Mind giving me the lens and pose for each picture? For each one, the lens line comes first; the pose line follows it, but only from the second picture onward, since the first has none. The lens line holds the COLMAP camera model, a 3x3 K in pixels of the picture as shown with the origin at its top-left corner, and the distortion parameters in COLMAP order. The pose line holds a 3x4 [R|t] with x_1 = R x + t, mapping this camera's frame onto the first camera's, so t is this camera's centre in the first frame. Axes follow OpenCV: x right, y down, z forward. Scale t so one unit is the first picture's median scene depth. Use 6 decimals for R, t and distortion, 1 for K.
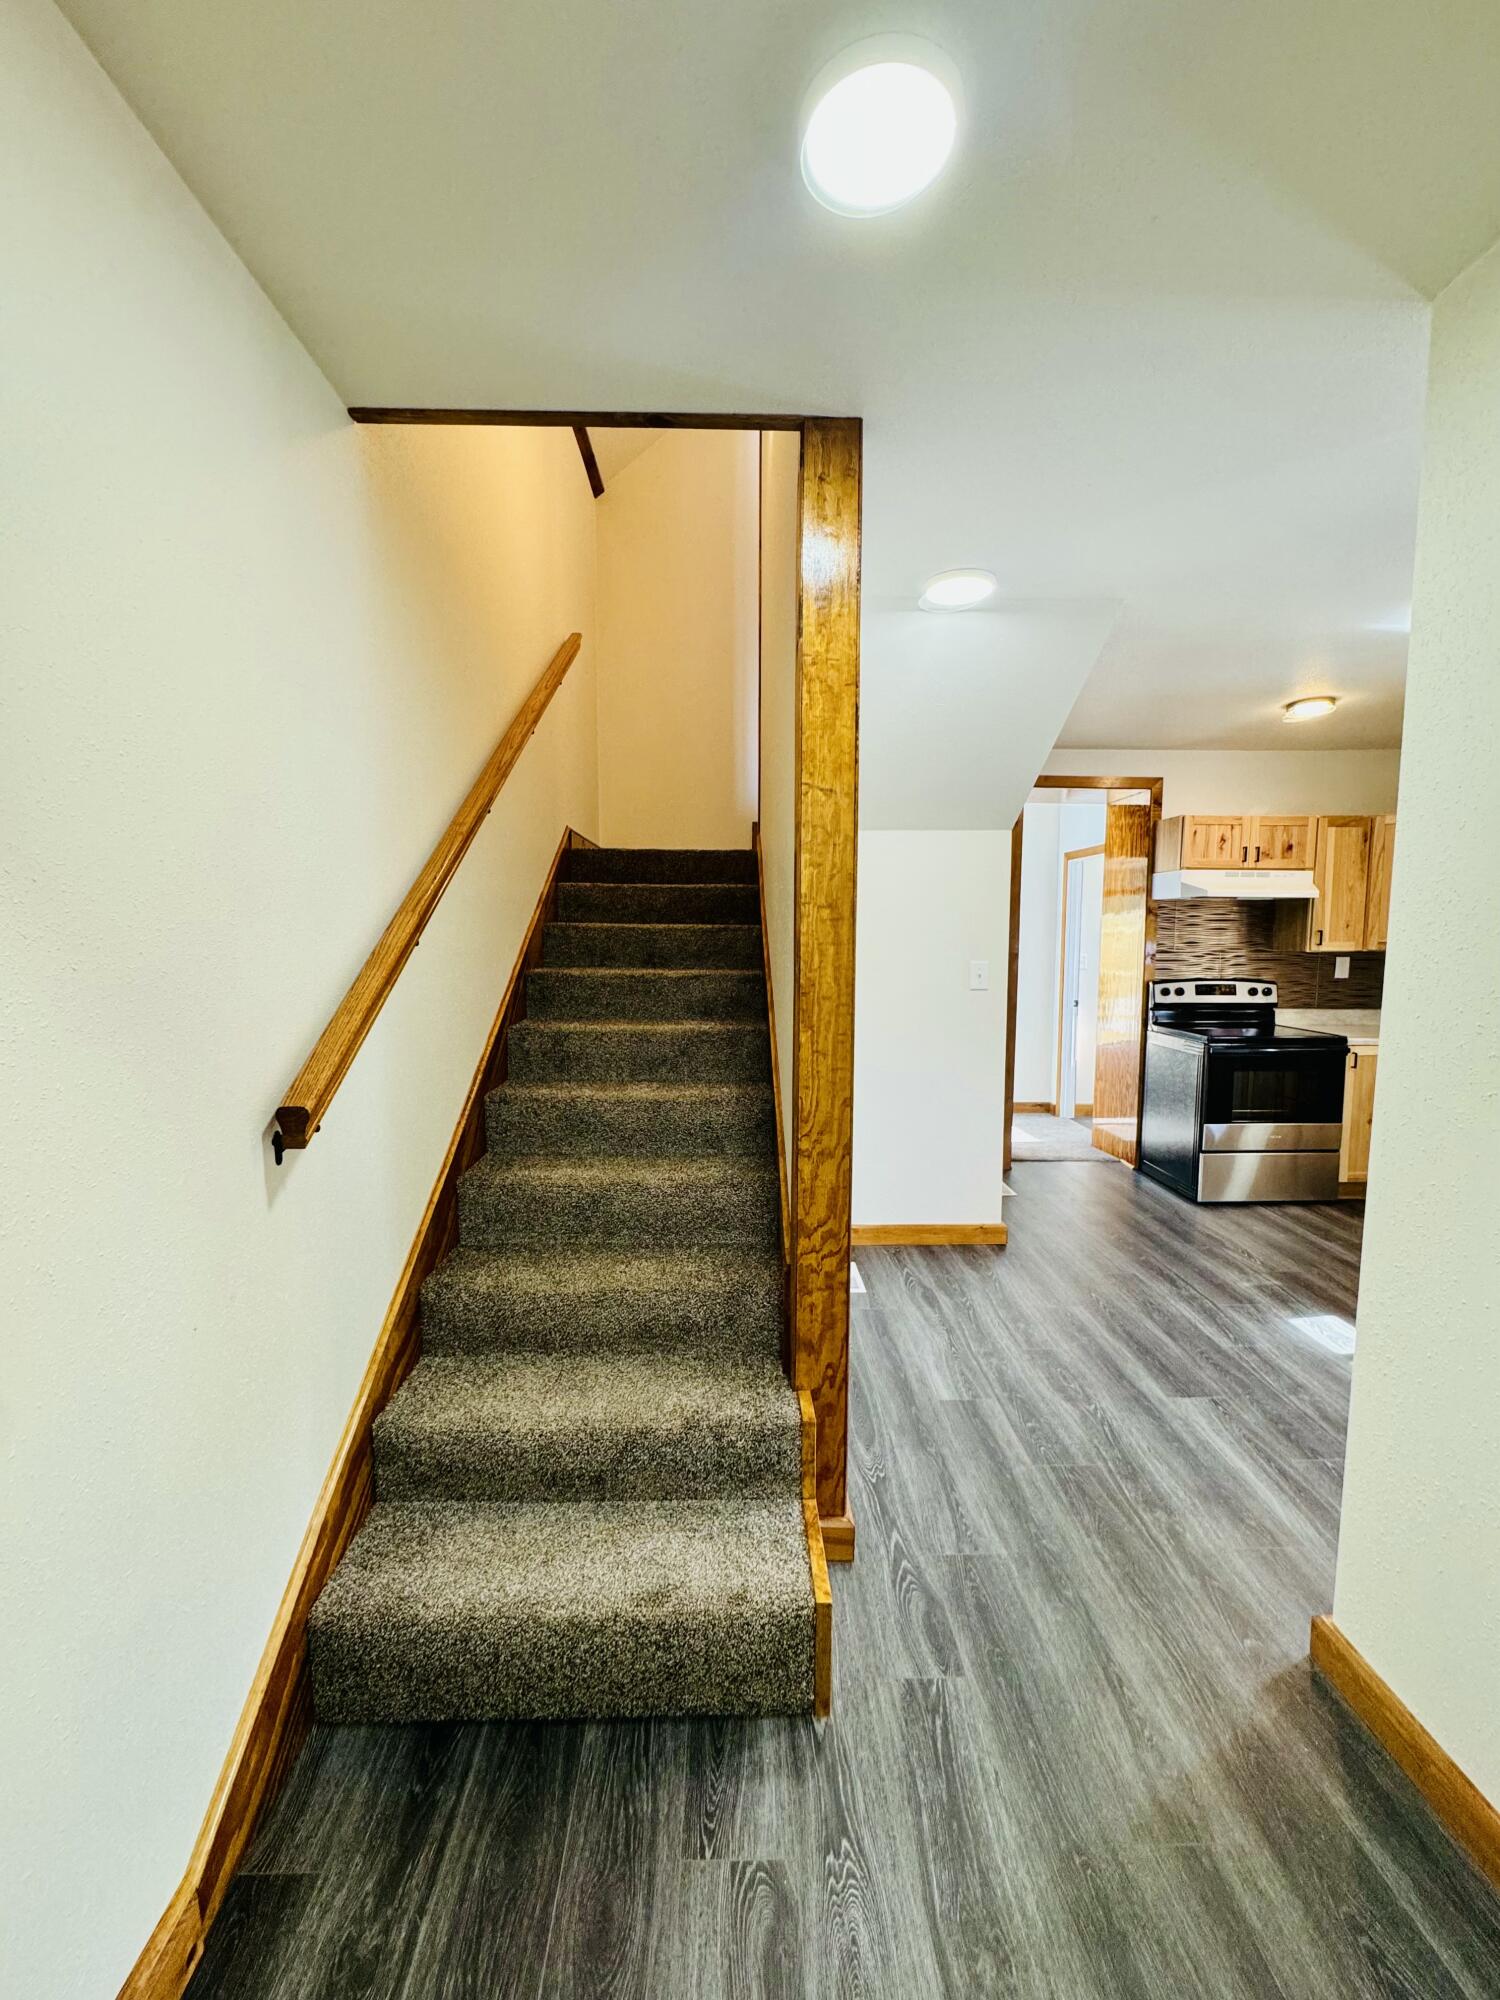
lens RADIAL K [[799.7, 0, 751.0], [0, 799.7, 1005.4], [0, 0, 1]] dist [0.000592, 0.000059]
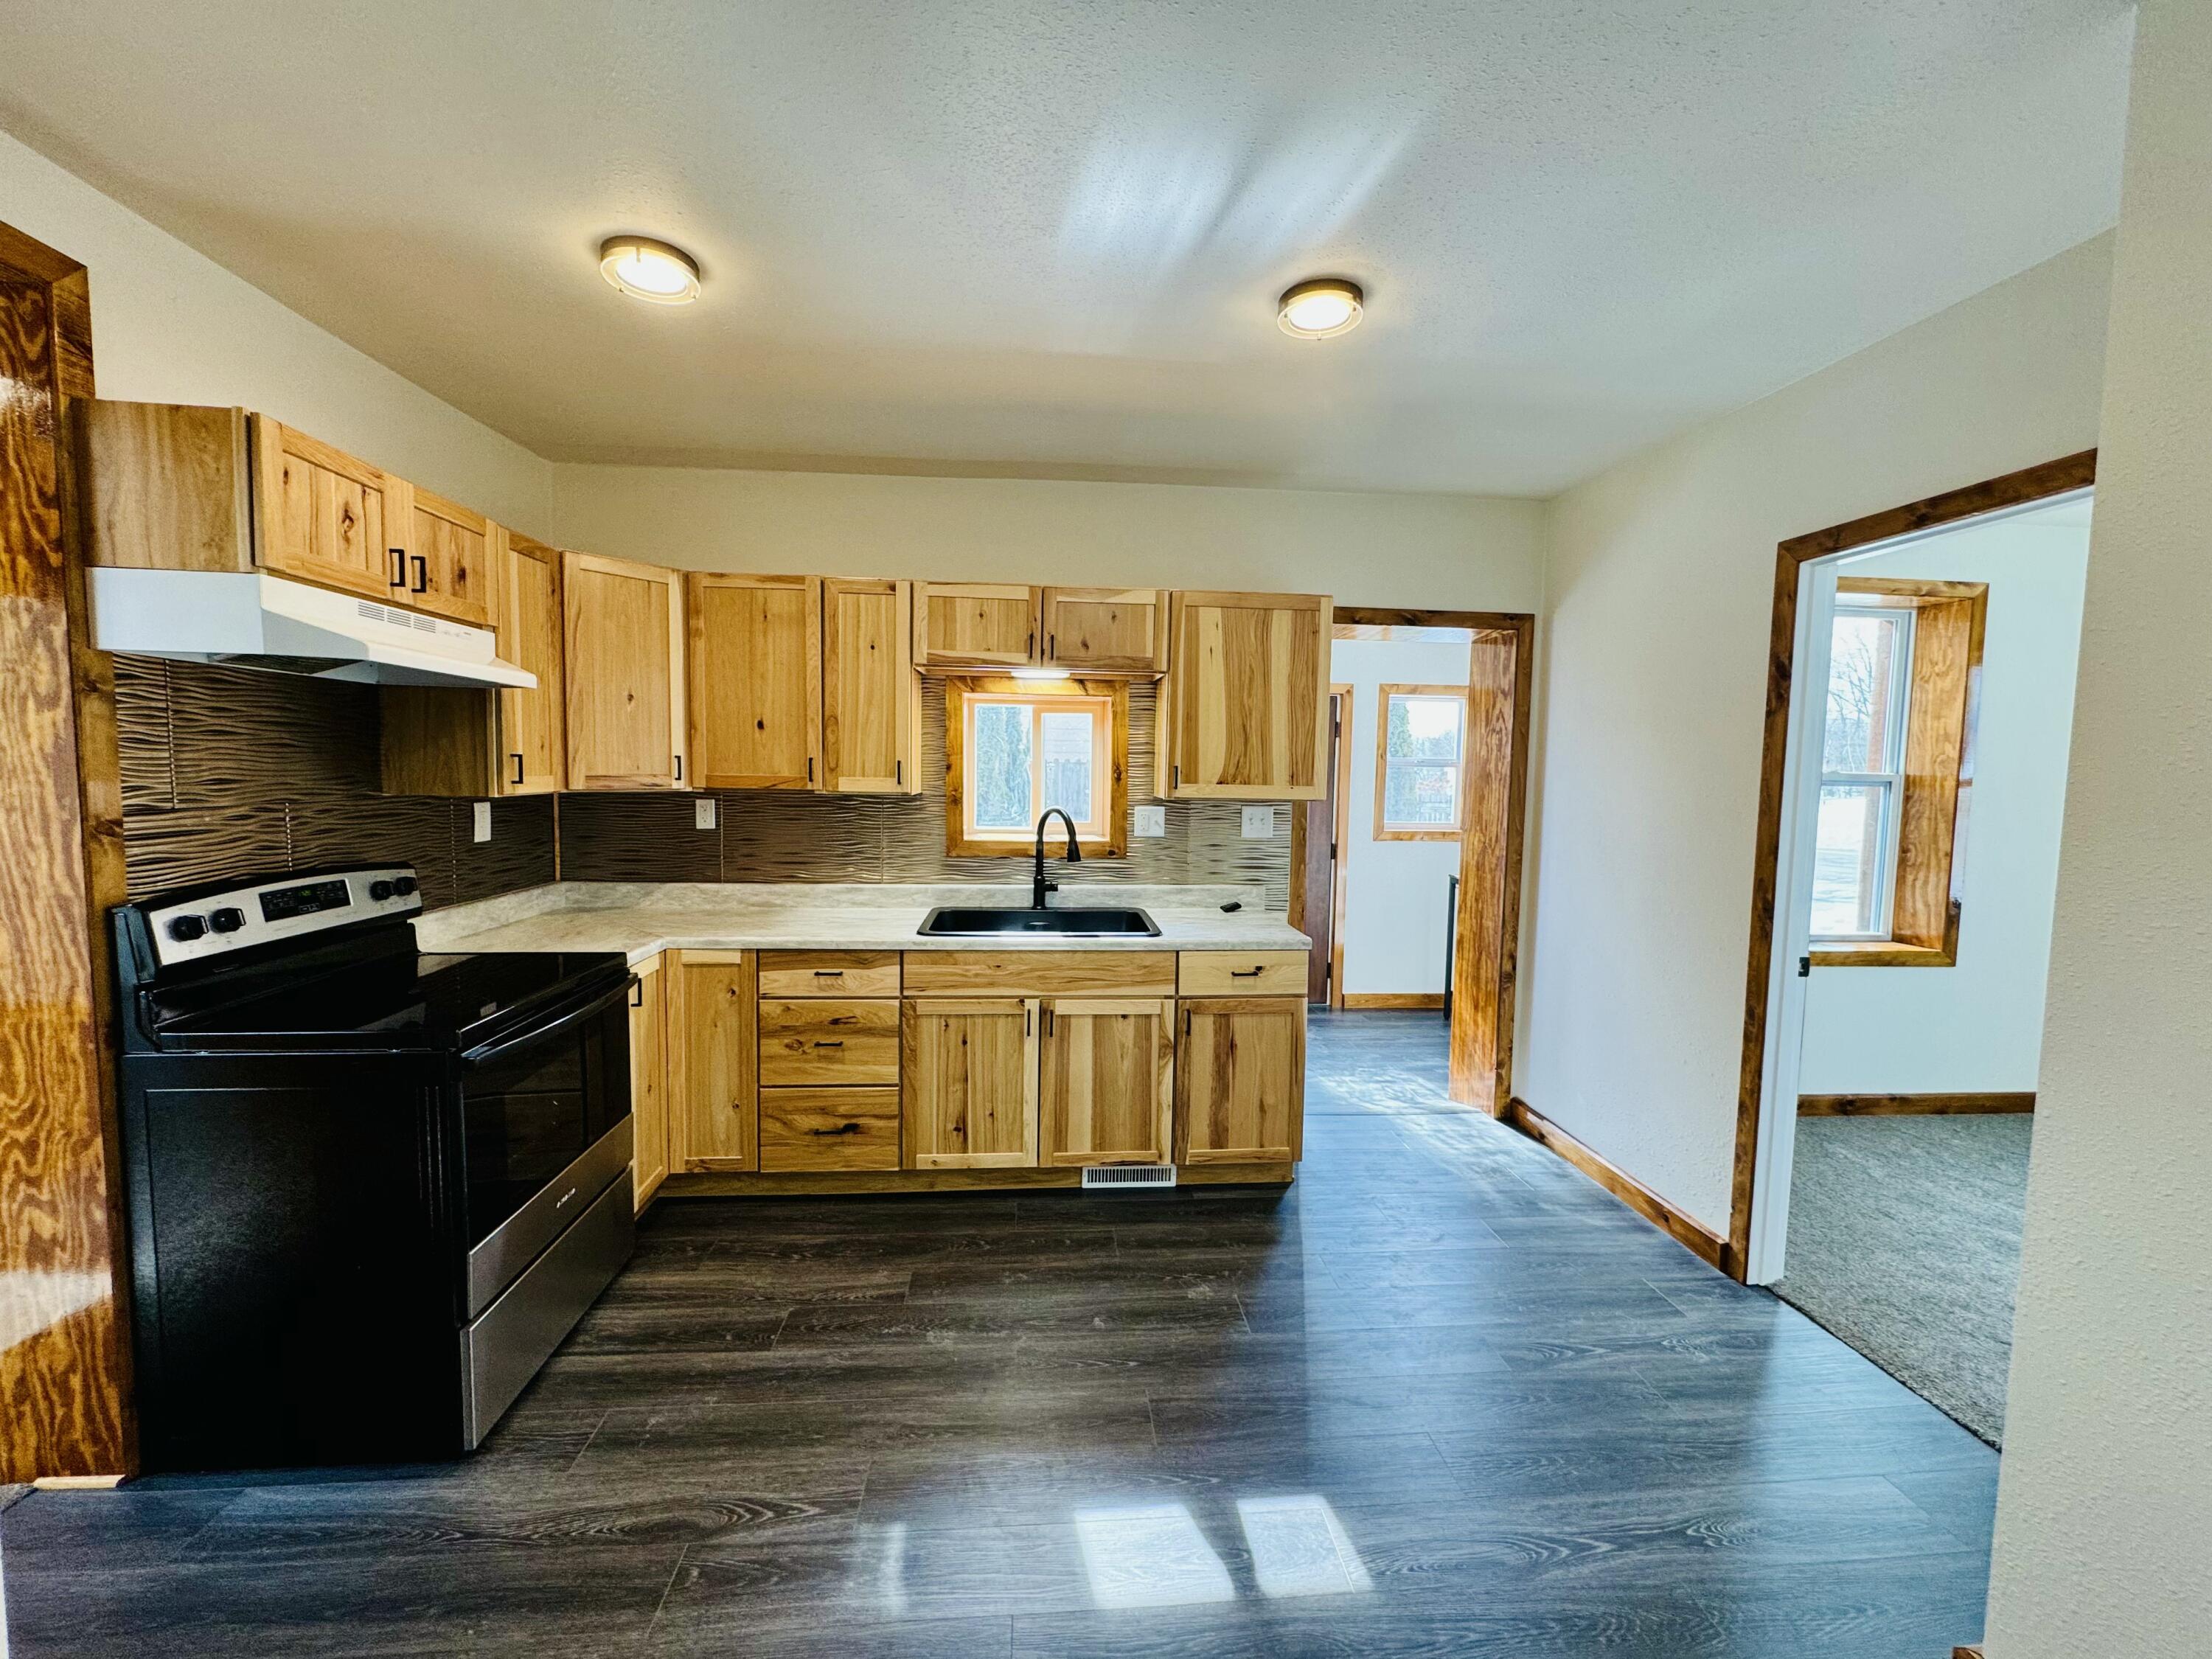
lens RADIAL K [[884.4, 0, 1108.1], [0, 884.4, 830.1], [0, 0, 1]] dist [0.000592, 0.000059]
pose [[-0.056098, -0.072734, 0.995772, 0.131334], [0.071418, 0.994496, 0.076664, -0.062724], [-0.995868, 0.075416, -0.050594, 0.664251]]
